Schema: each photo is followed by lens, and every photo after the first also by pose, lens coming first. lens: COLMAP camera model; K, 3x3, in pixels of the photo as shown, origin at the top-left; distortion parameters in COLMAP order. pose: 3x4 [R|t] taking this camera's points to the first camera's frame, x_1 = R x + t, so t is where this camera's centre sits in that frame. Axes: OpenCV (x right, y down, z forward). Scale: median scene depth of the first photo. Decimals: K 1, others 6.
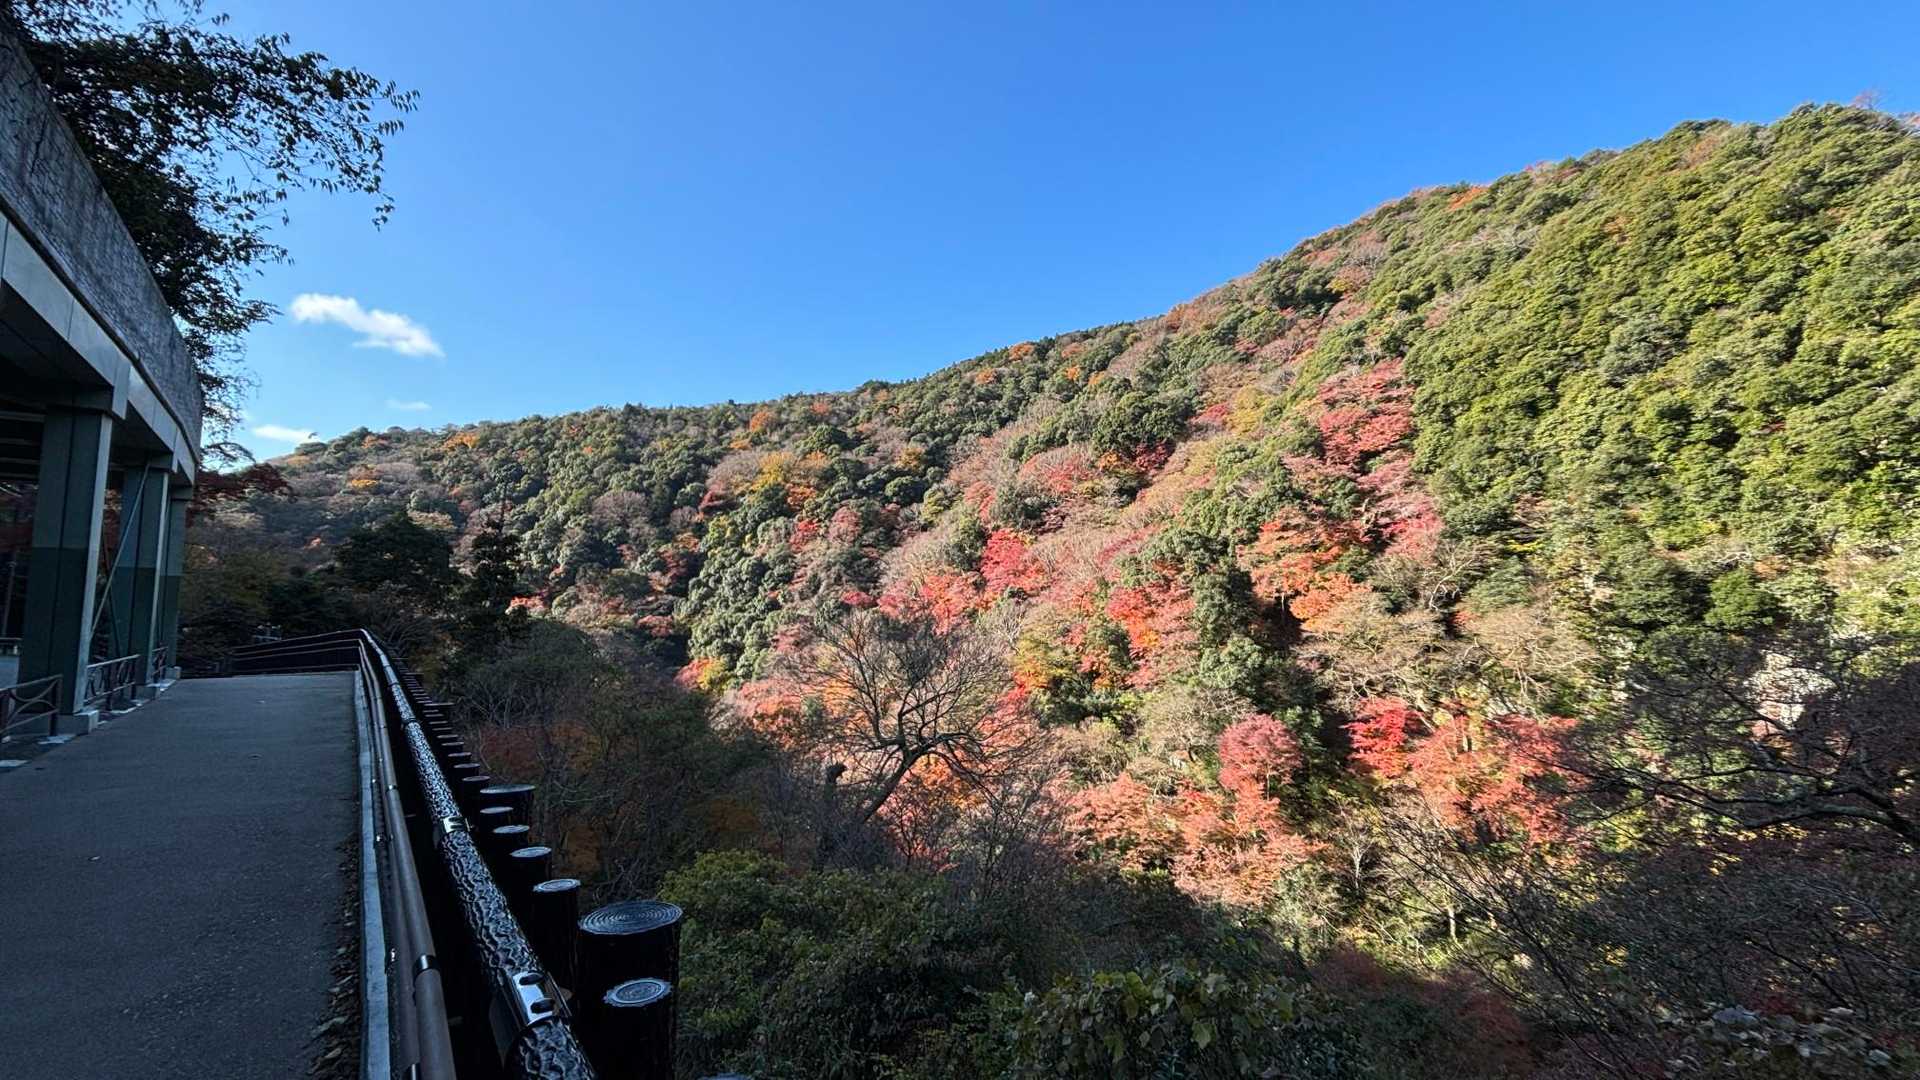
lens RADIAL K [[838.3, 0, 960.0], [0, 838.3, 540.0], [0, 0, 1]] dist [-0.001337, -0.001184]
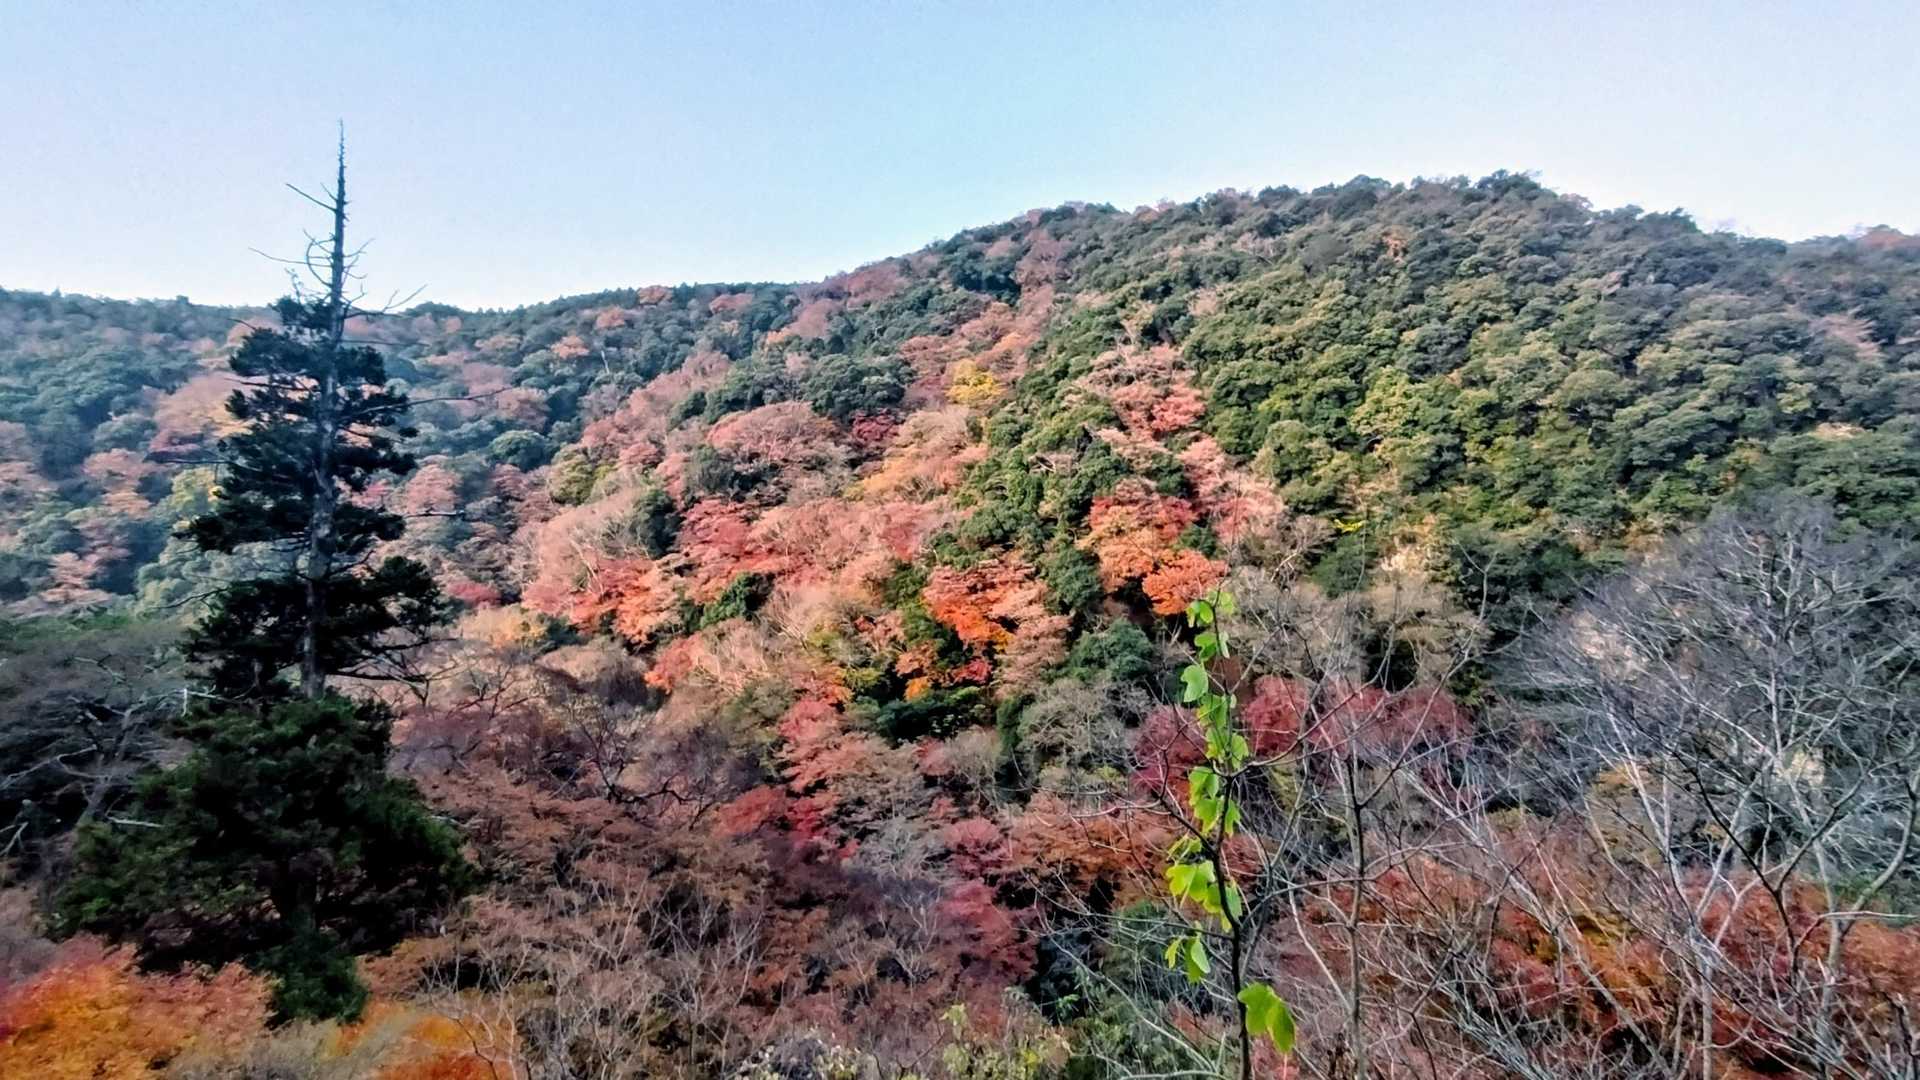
lens RADIAL K [[838.3, 0, 960.0], [0, 838.3, 540.0], [0, 0, 1]] dist [-0.001337, -0.001184]
pose [[0.849537, 0.015290, 0.527307, -0.128672], [-0.019350, 0.999810, 0.002184, 0.014131], [-0.527174, -0.012059, 0.849672, 0.152380]]
